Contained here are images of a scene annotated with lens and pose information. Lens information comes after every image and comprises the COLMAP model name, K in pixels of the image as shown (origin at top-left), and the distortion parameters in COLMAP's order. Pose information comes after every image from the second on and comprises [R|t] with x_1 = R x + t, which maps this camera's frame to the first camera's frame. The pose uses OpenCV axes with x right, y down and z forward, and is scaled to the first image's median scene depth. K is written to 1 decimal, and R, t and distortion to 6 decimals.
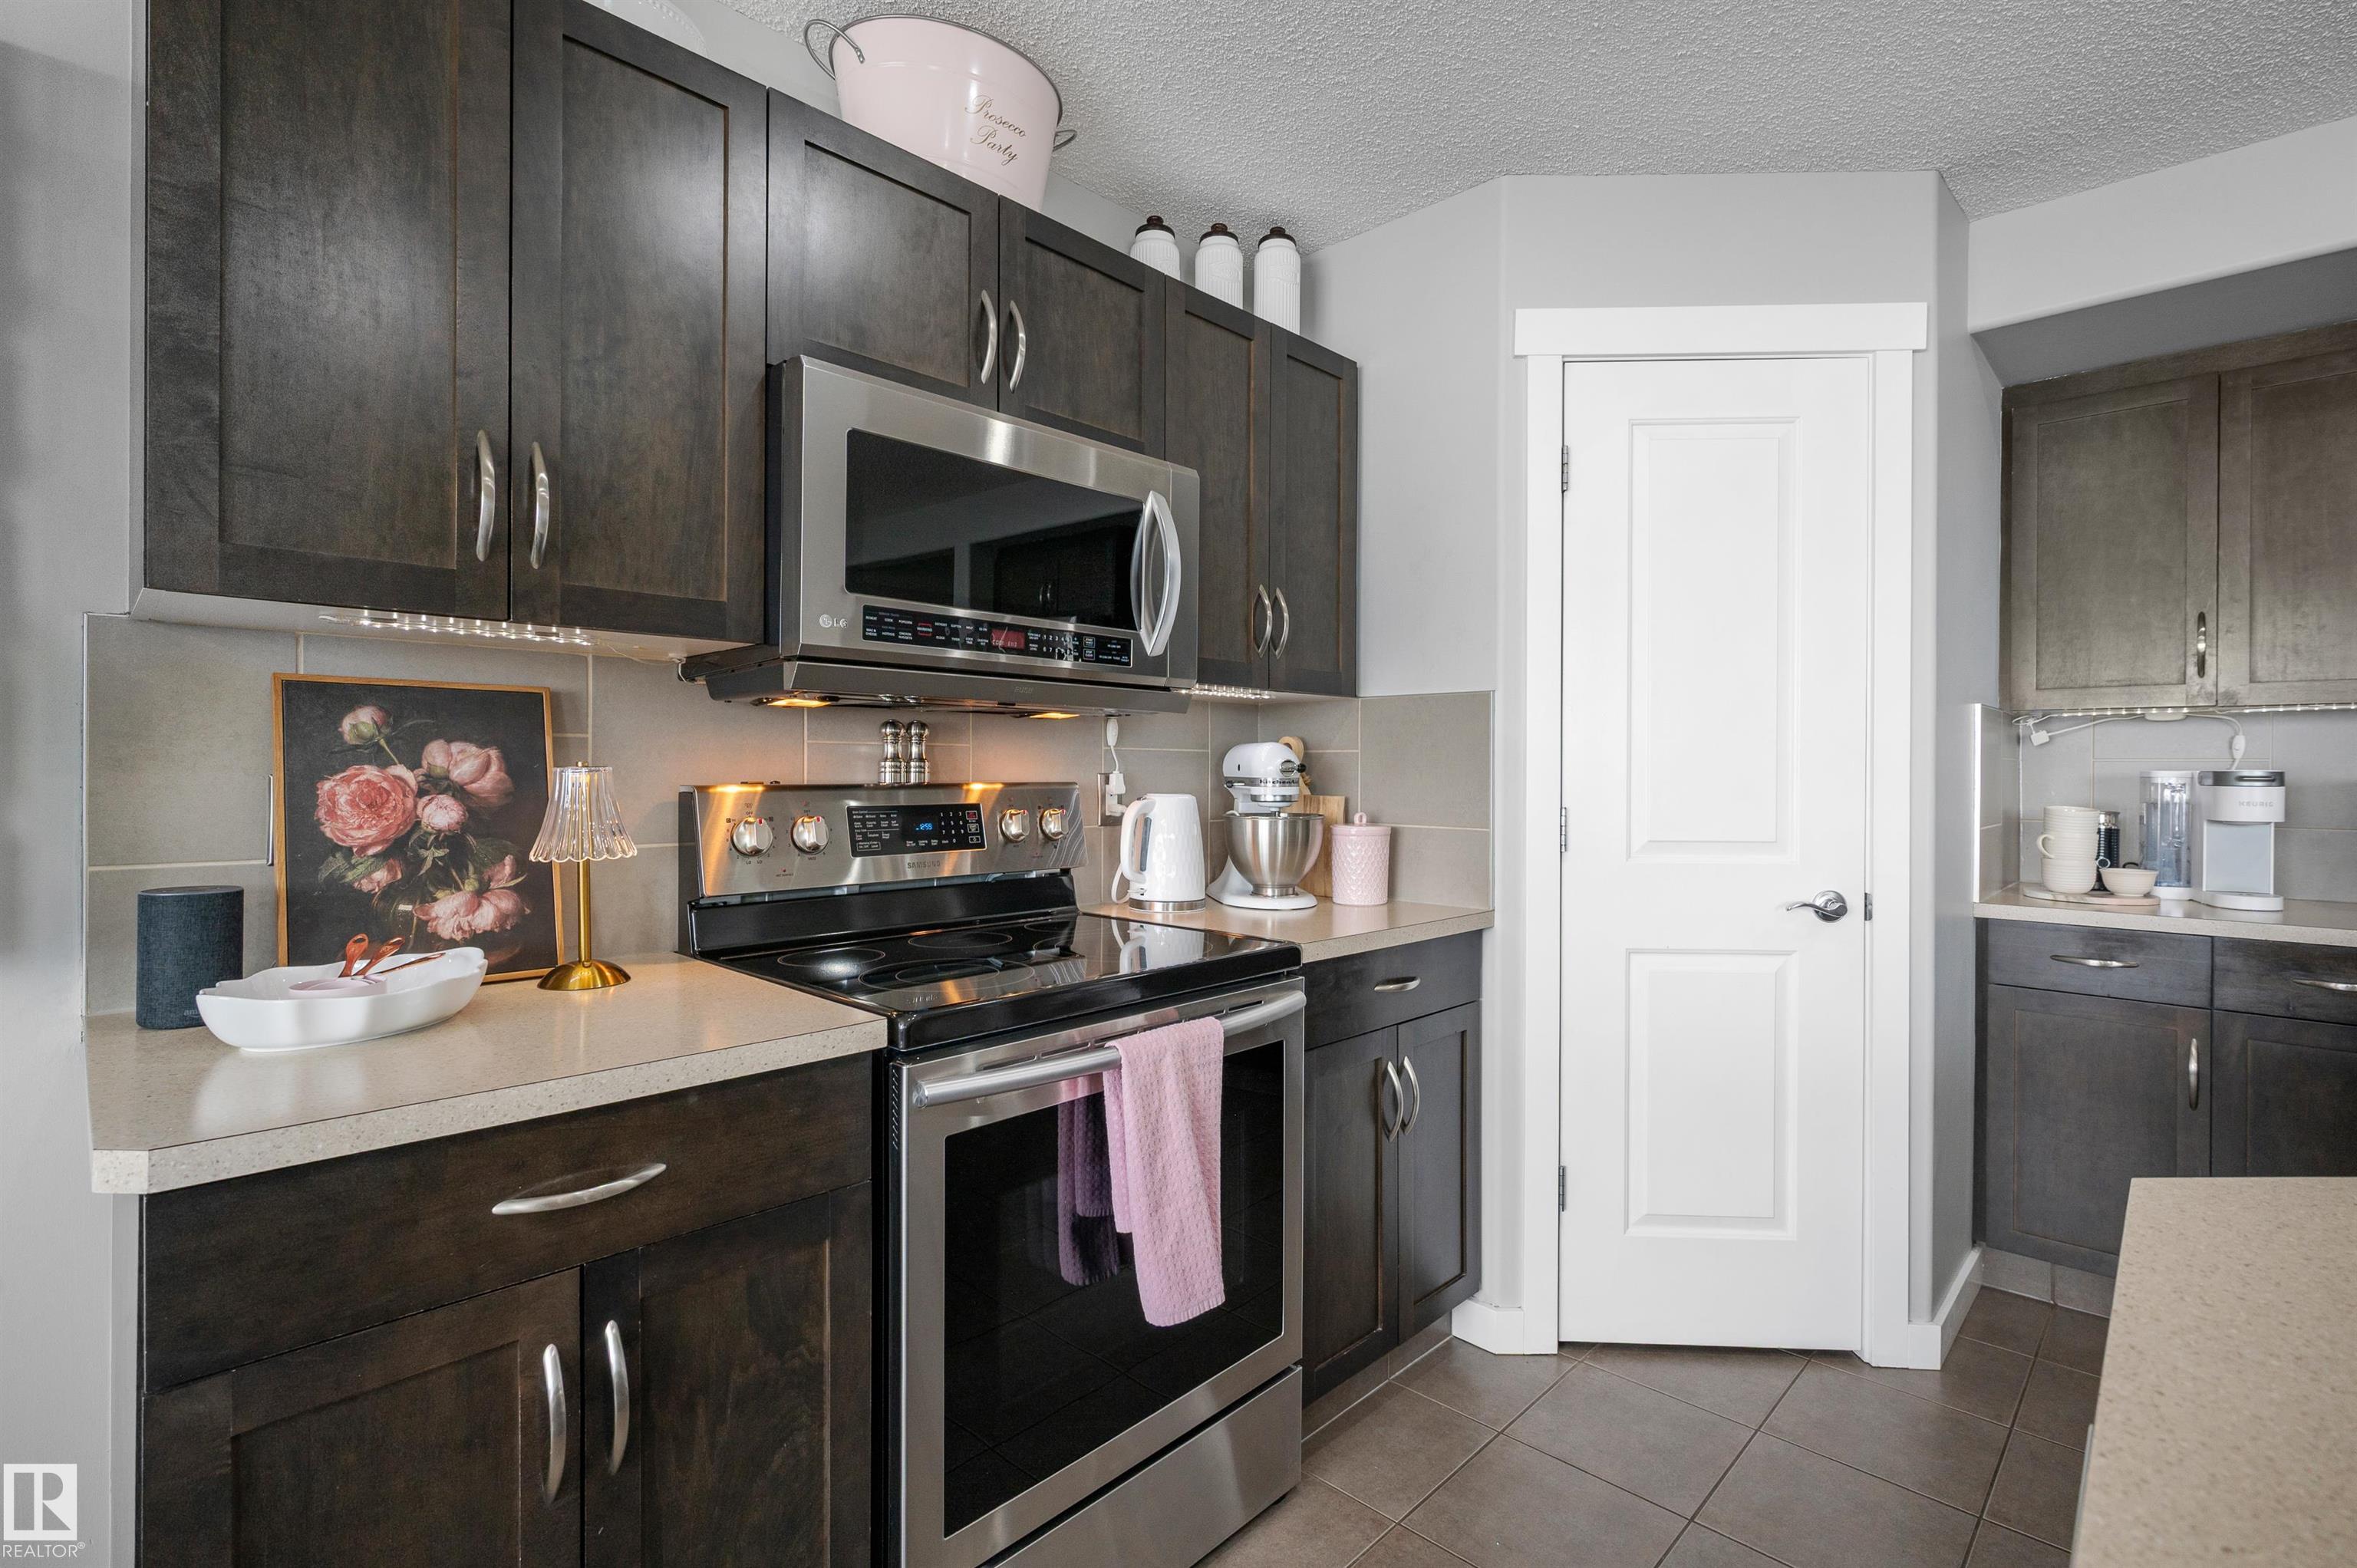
lens RADIAL K [[1080.5, 0, 1181.5], [0, 1080.5, 781.3], [0, 0, 1]] dist [0.001814, -0.000618]
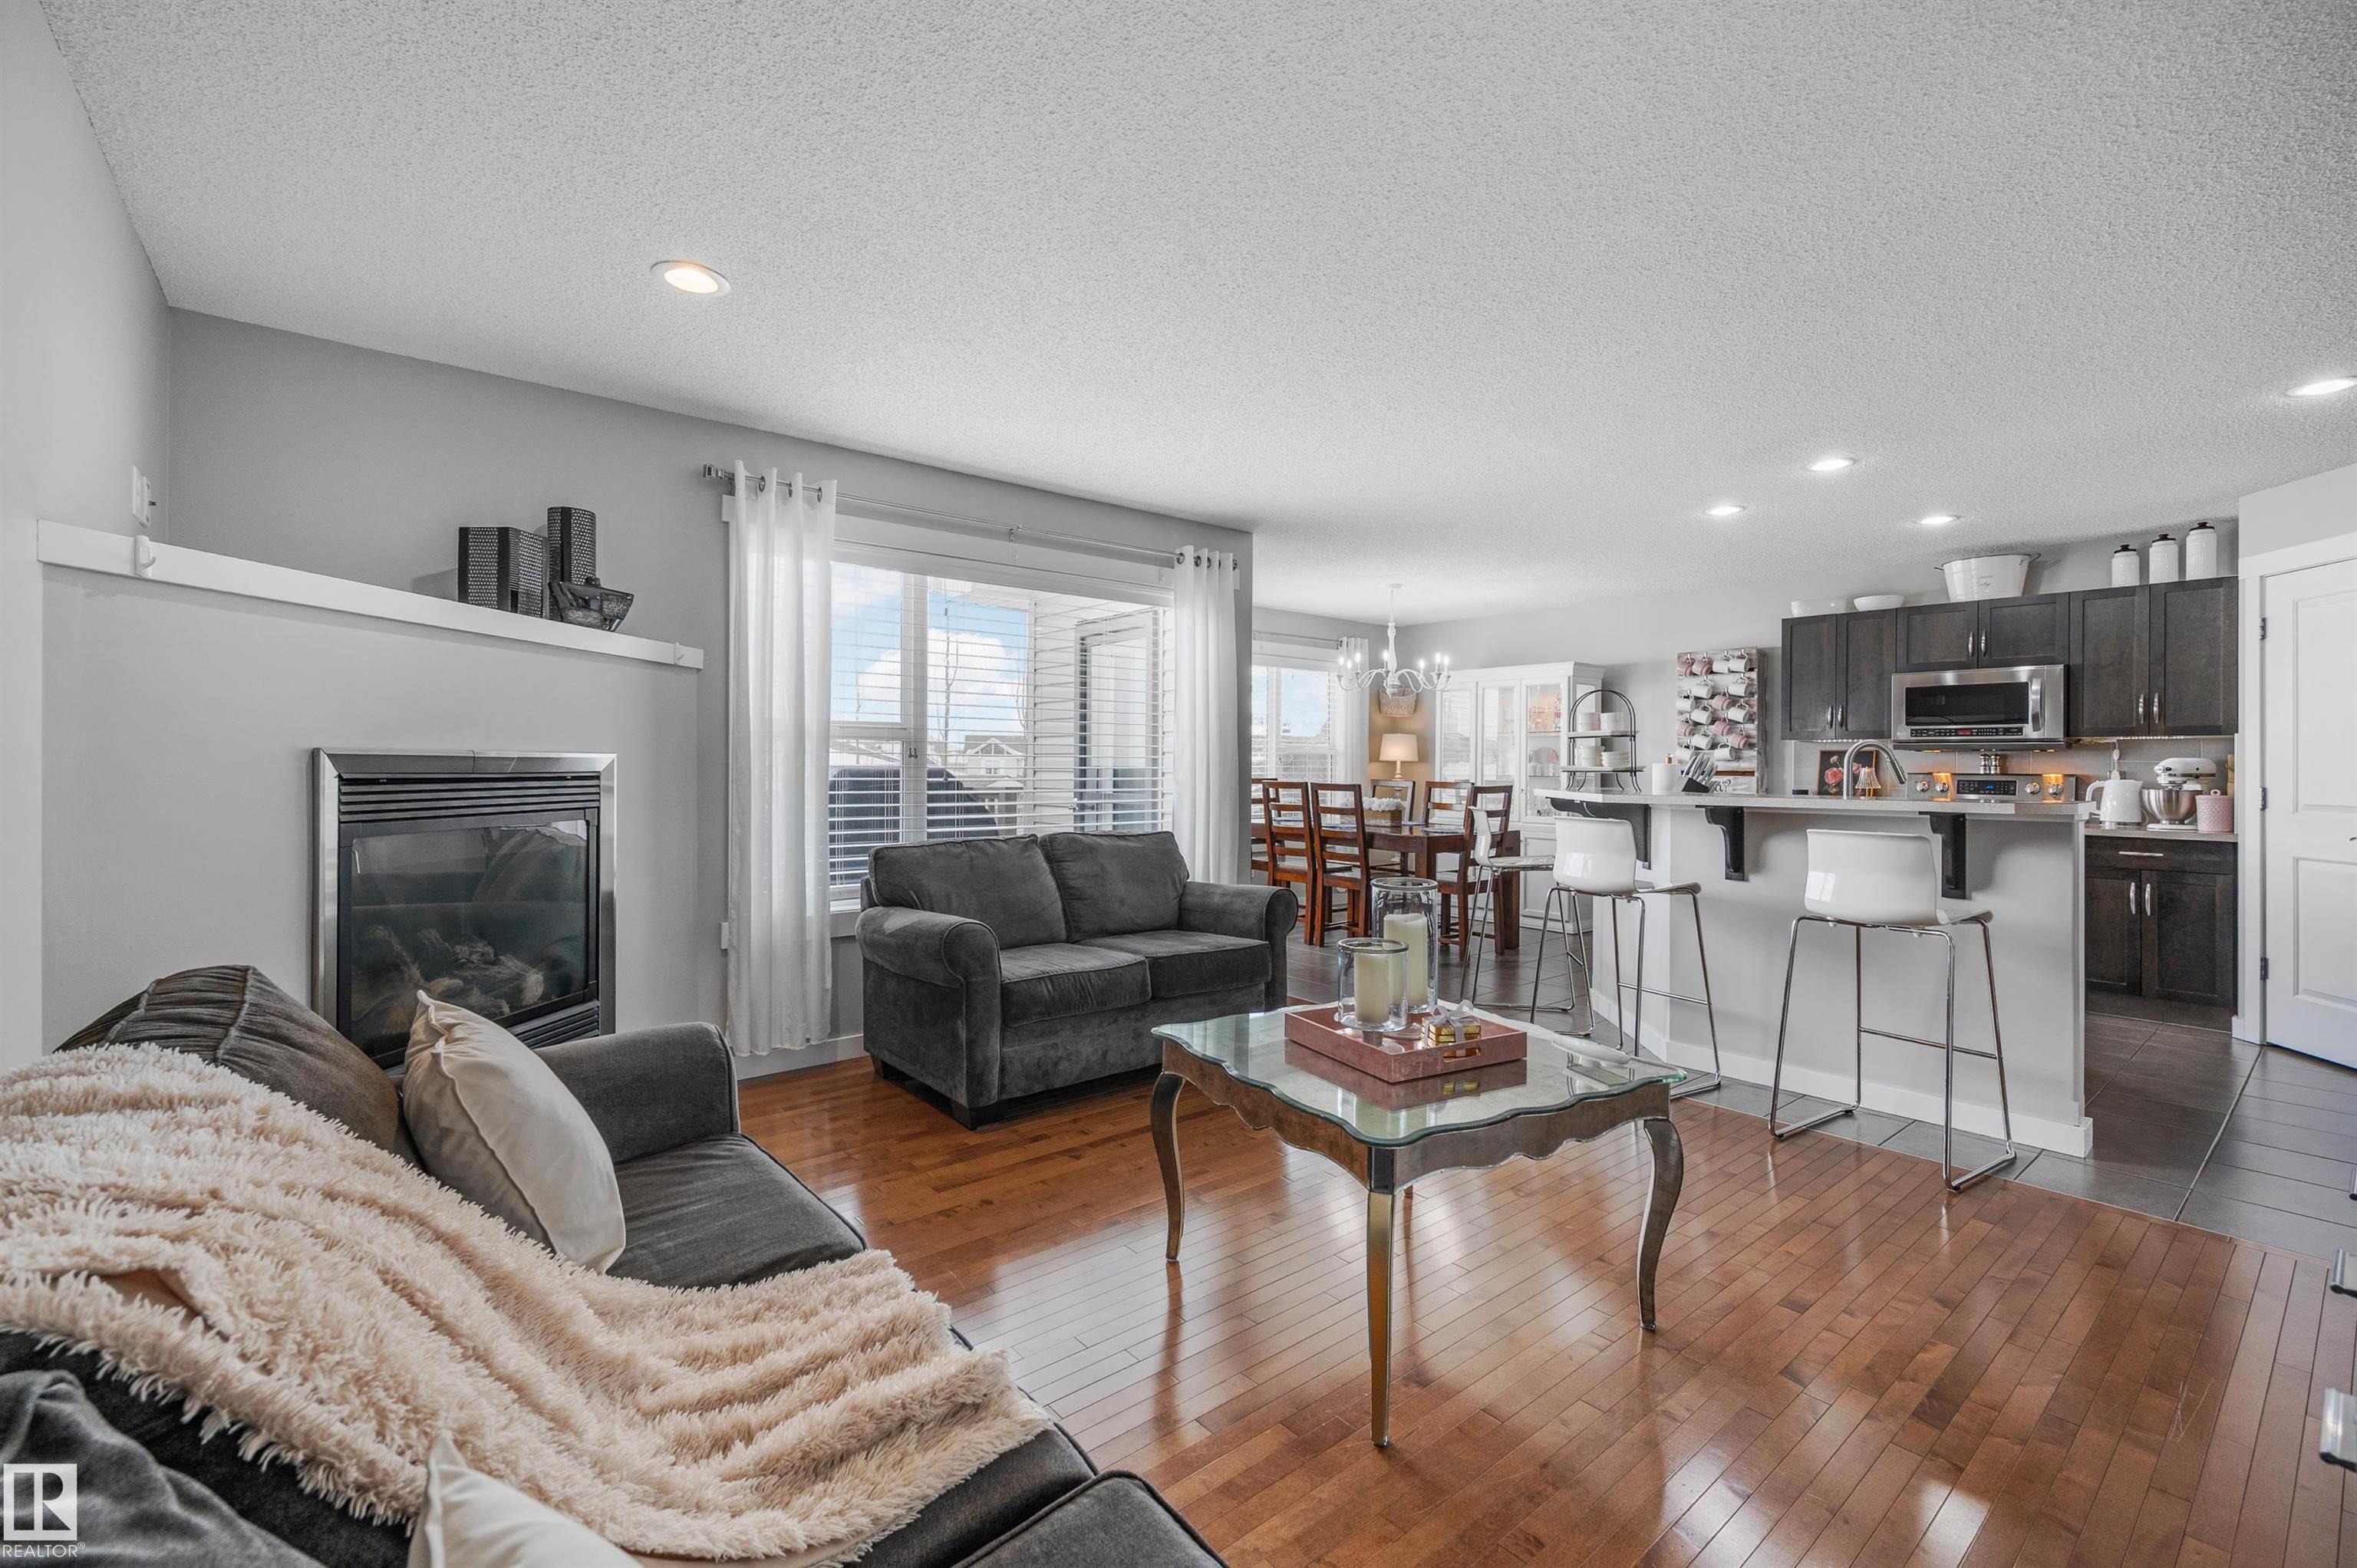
lens RADIAL K [[978.7, 0, 1181.5], [0, 978.7, 765.2], [0, 0, 1]] dist [-0.004633, -0.001180]
pose [[-0.126686, -0.002816, -0.991939, 3.073788], [-0.018516, 0.999828, -0.000474, 0.024690], [0.991770, 0.018307, -0.126716, -1.057752]]
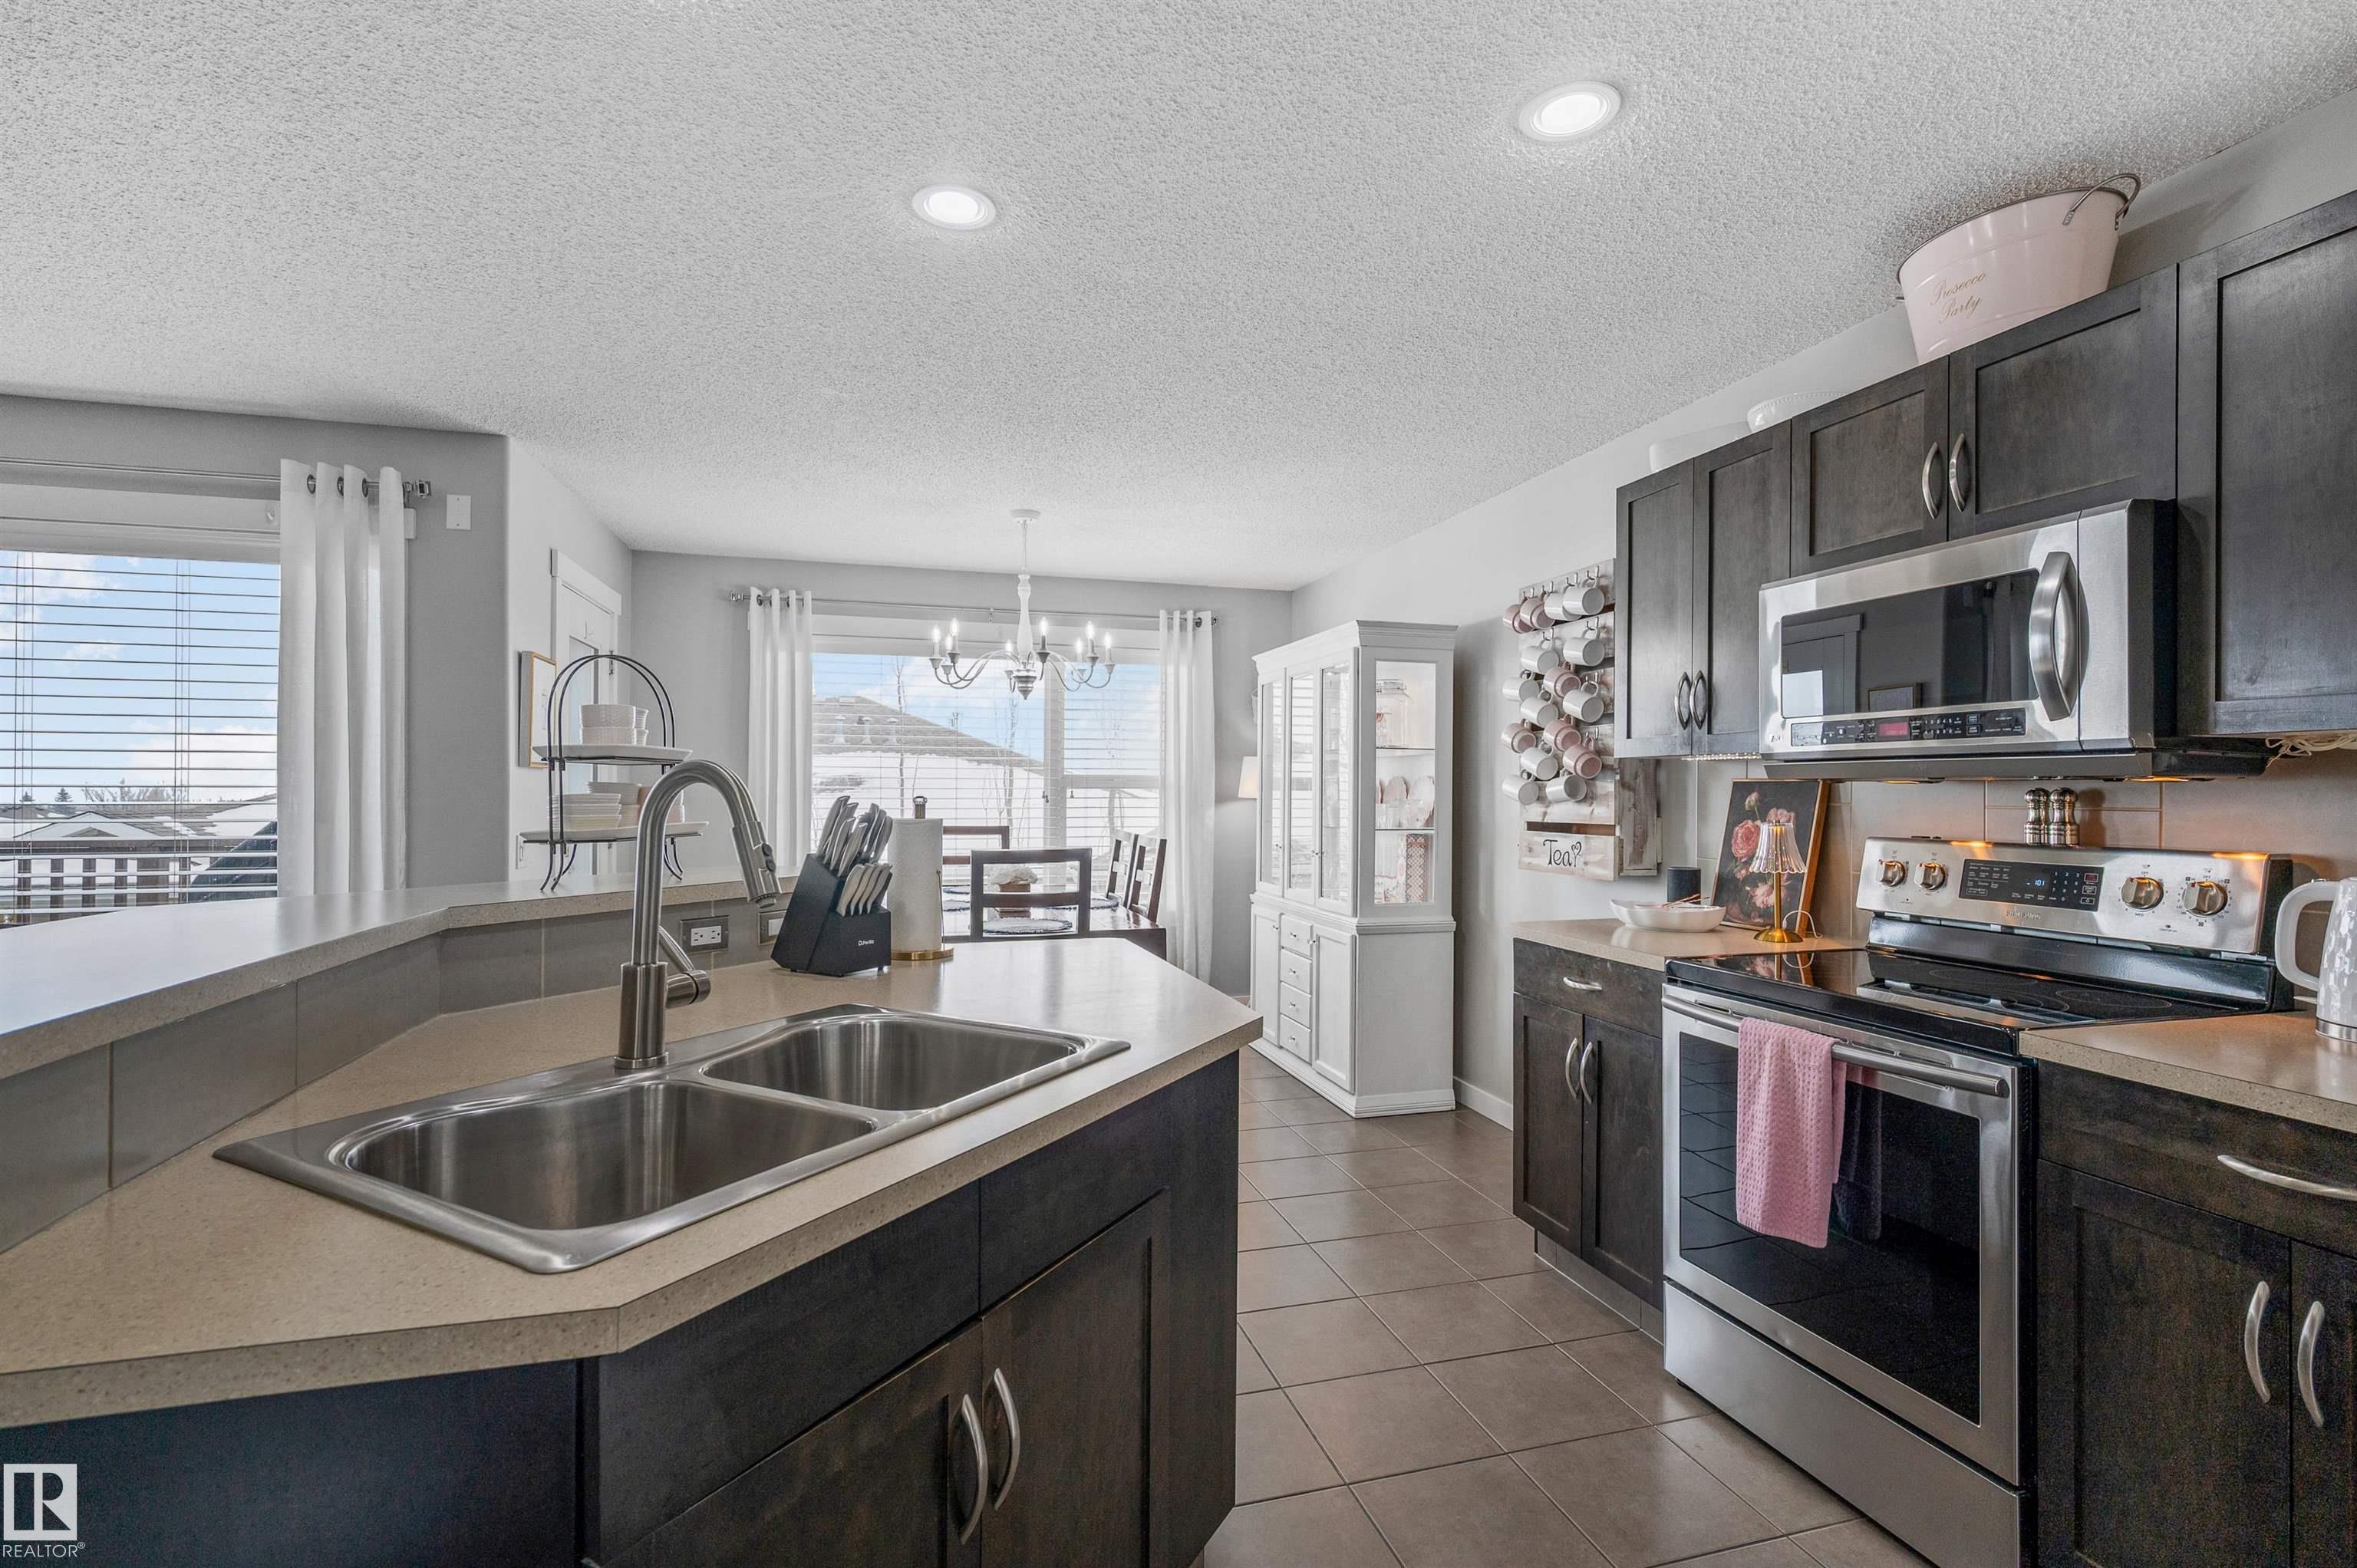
lens RADIAL K [[1080.5, 0, 1170.1], [0, 1080.5, 788.5], [0, 0, 1]] dist [0.001814, -0.000618]
pose [[-0.505033, -0.008531, -0.863058, 1.249307], [-0.015394, 0.999881, -0.000875, -0.043281], [0.862963, 0.012844, -0.505104, 0.826711]]
